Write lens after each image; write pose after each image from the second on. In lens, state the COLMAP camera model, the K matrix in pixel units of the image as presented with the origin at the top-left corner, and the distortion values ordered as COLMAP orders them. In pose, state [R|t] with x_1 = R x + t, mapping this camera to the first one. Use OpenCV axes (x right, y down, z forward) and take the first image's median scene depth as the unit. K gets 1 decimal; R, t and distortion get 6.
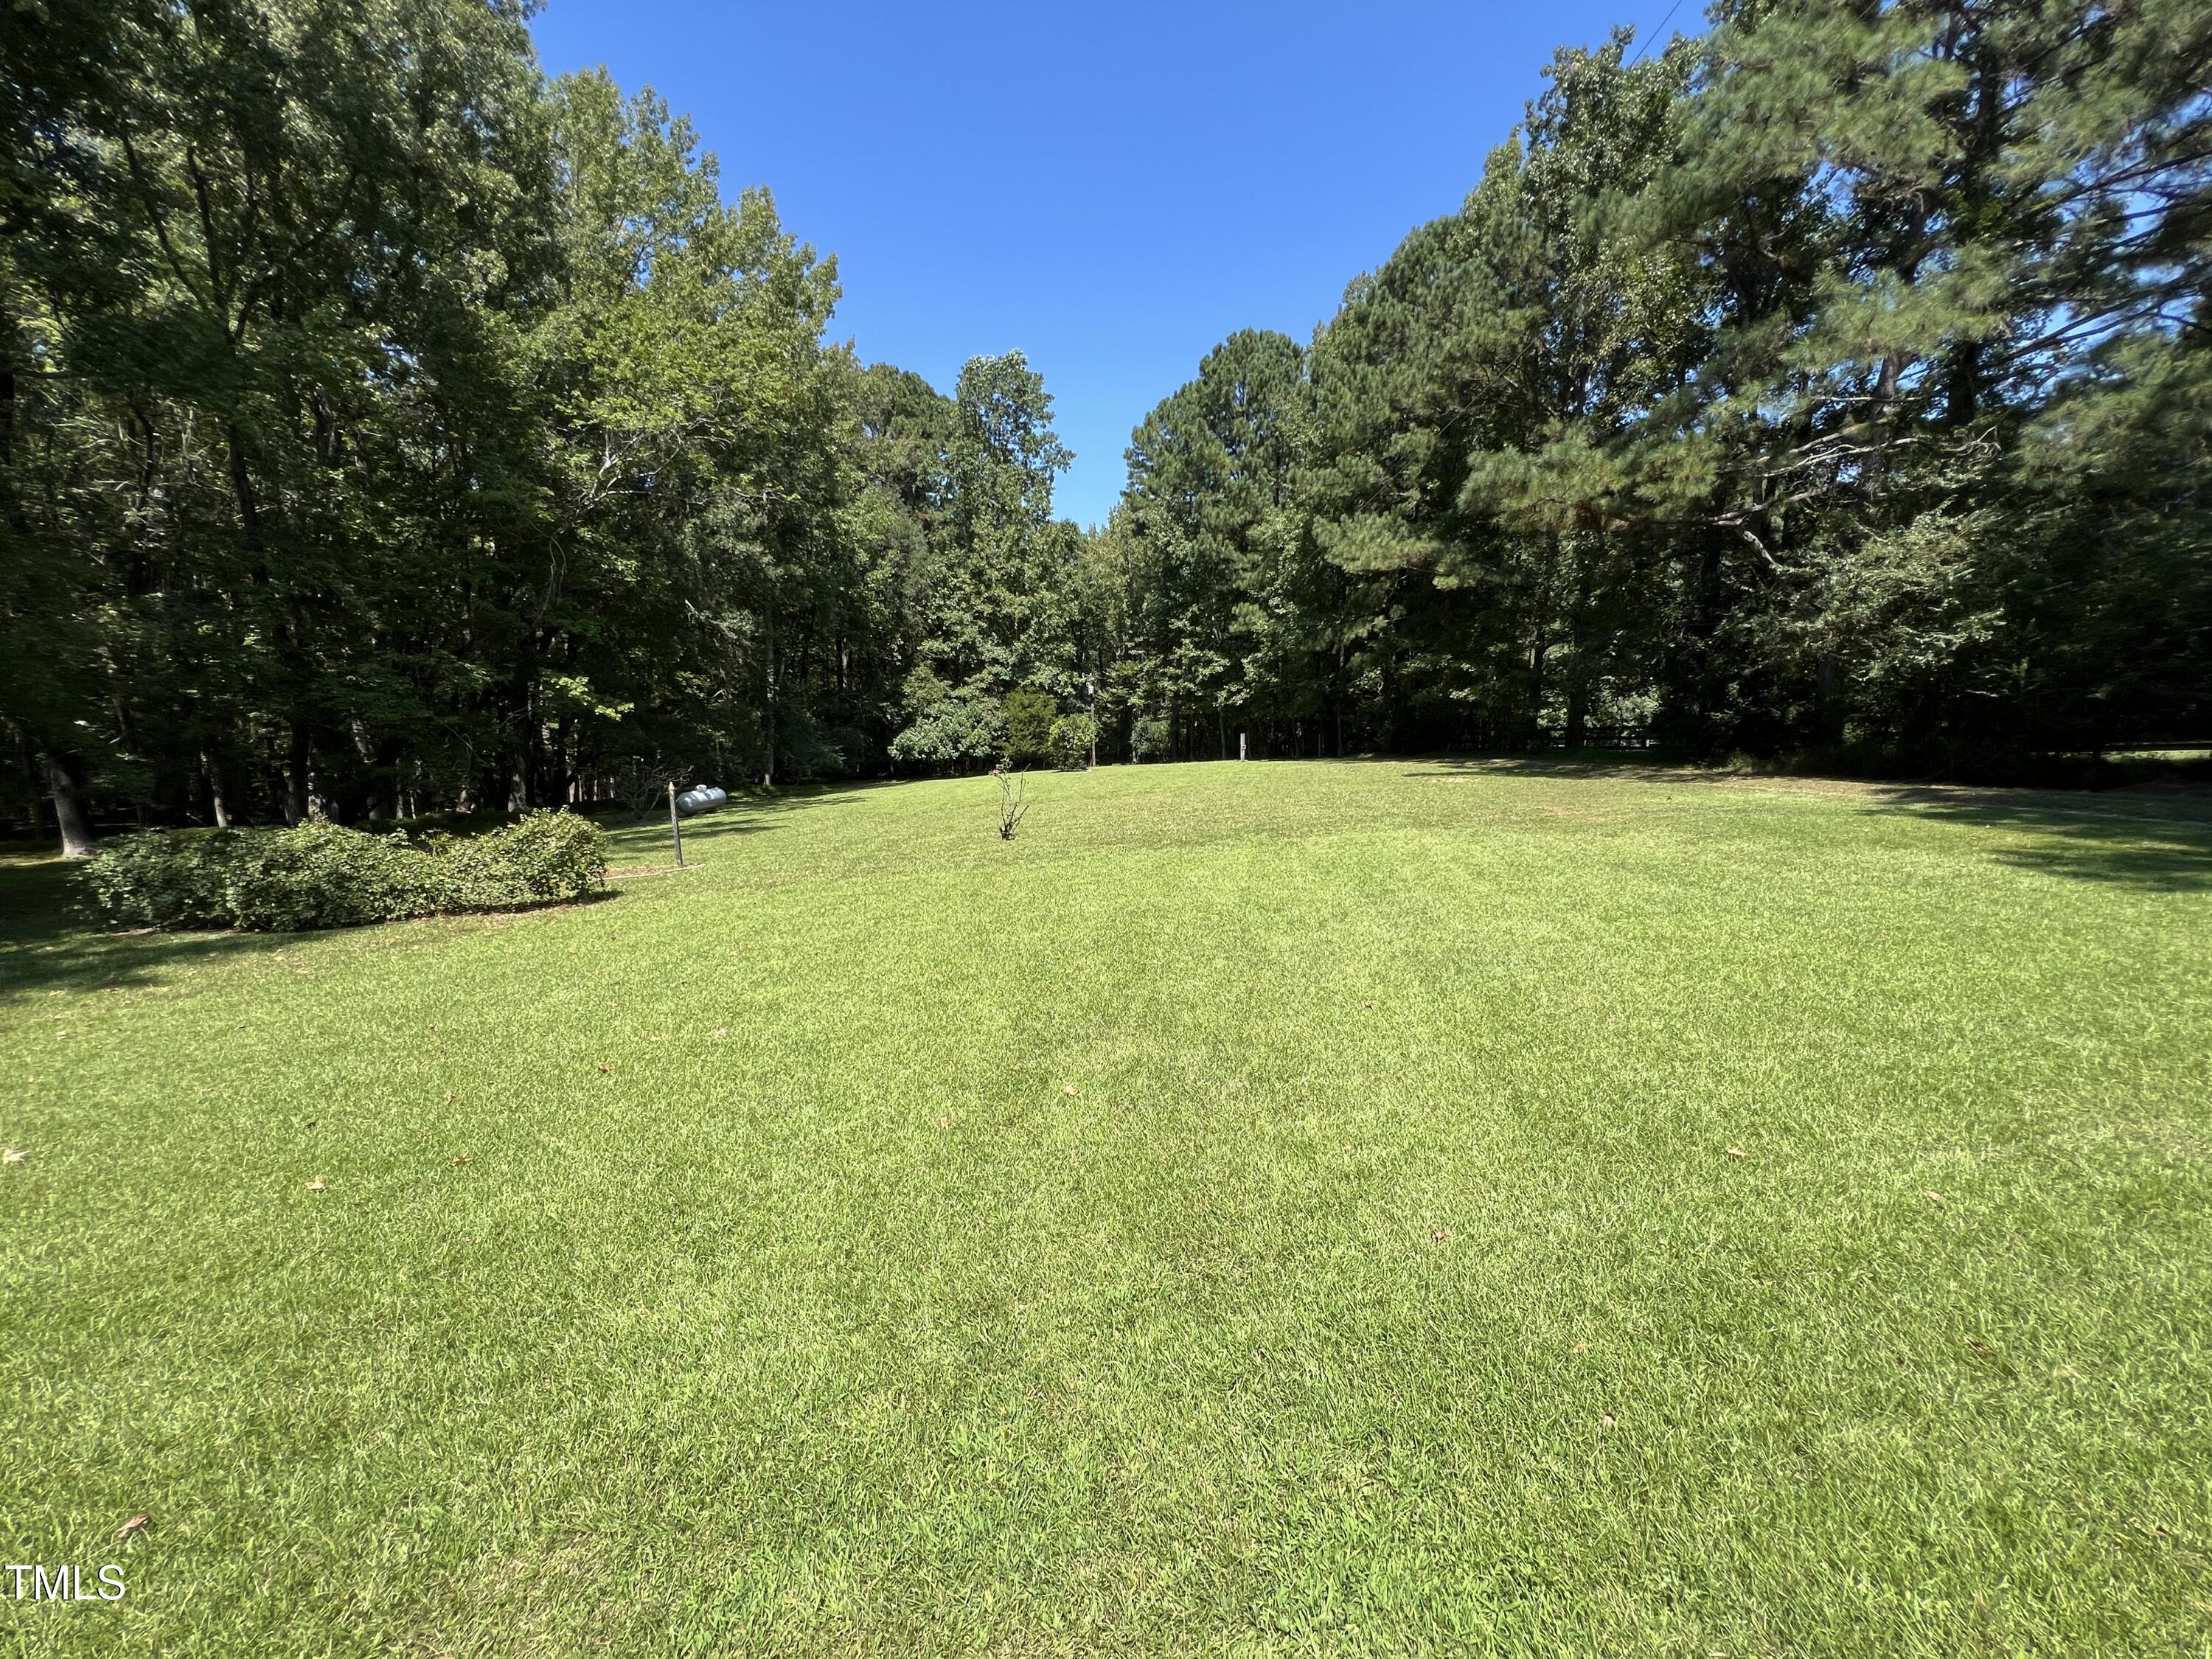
lens RADIAL K [[893.6, 0, 1108.2], [0, 893.6, 813.9], [0, 0, 1]] dist [0.000065, -0.000304]
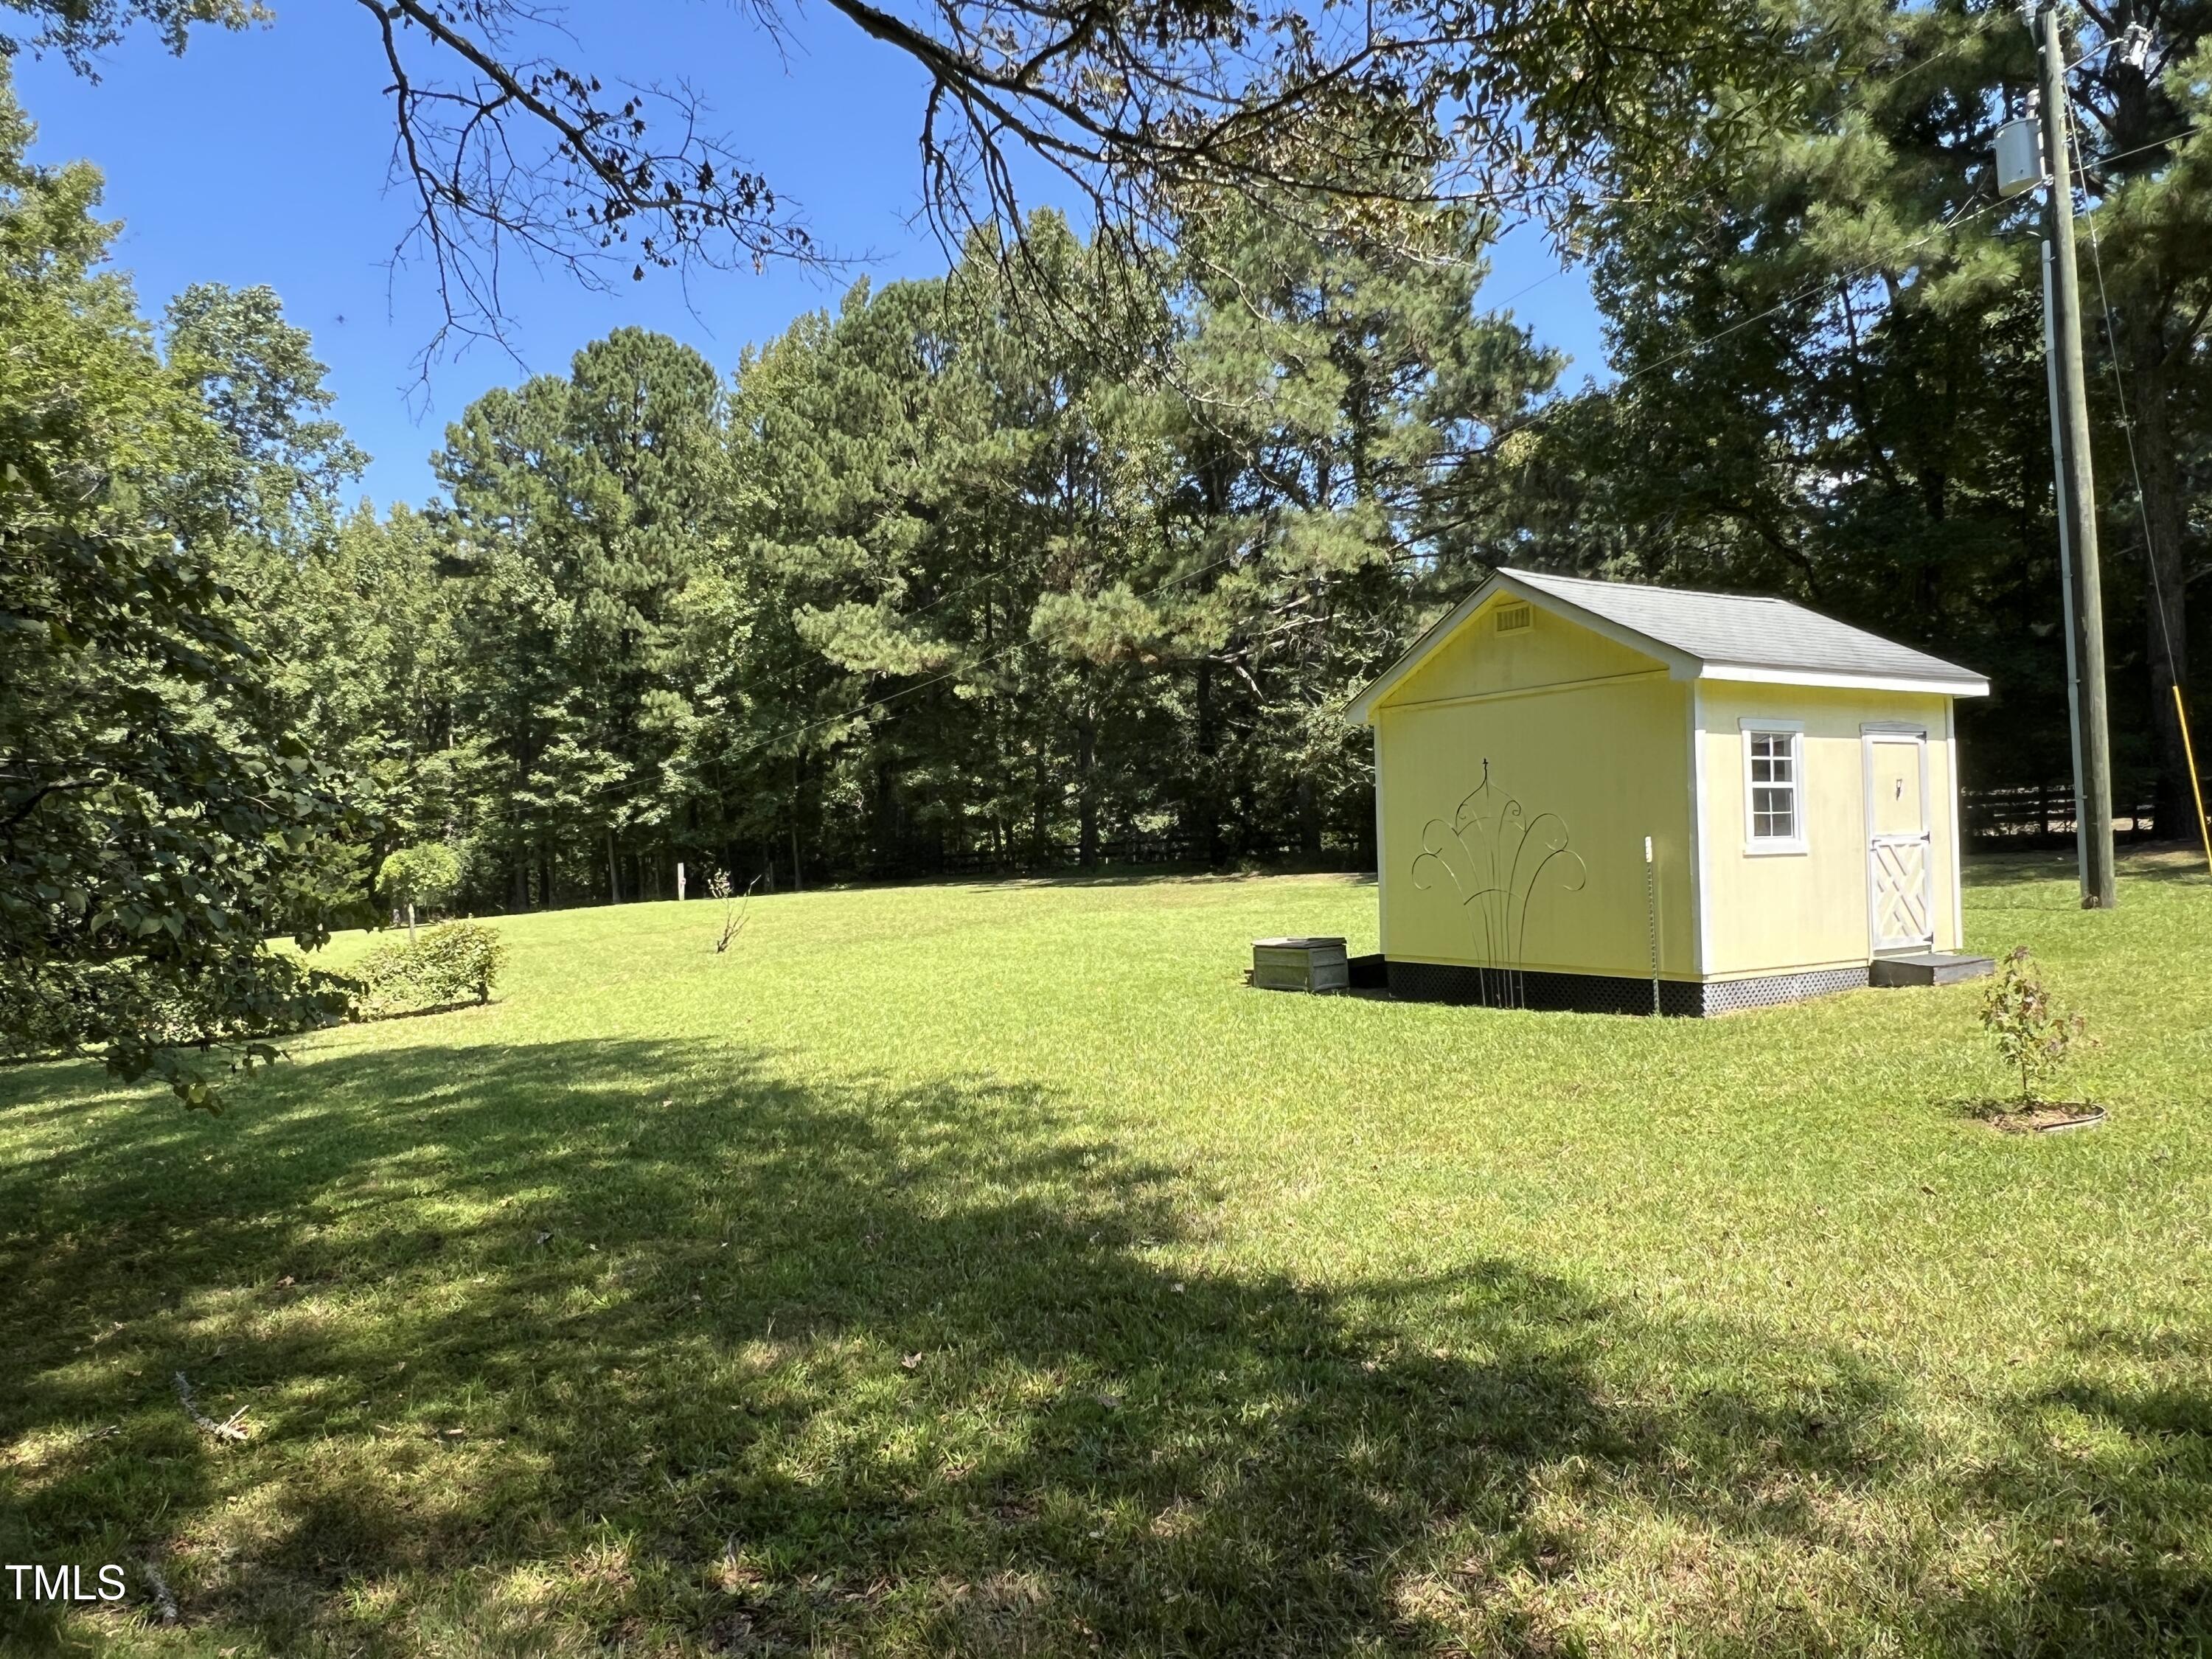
lens RADIAL K [[1536.8, 0, 1106.0], [0, 1536.8, 829.8], [0, 0, 1]] dist [-0.032975, 0.000125]
pose [[0.831191, -0.011309, 0.555871, -0.247203], [0.078106, 0.992253, -0.096605, 0.031926], [-0.550473, 0.123714, 0.825636, -0.241573]]
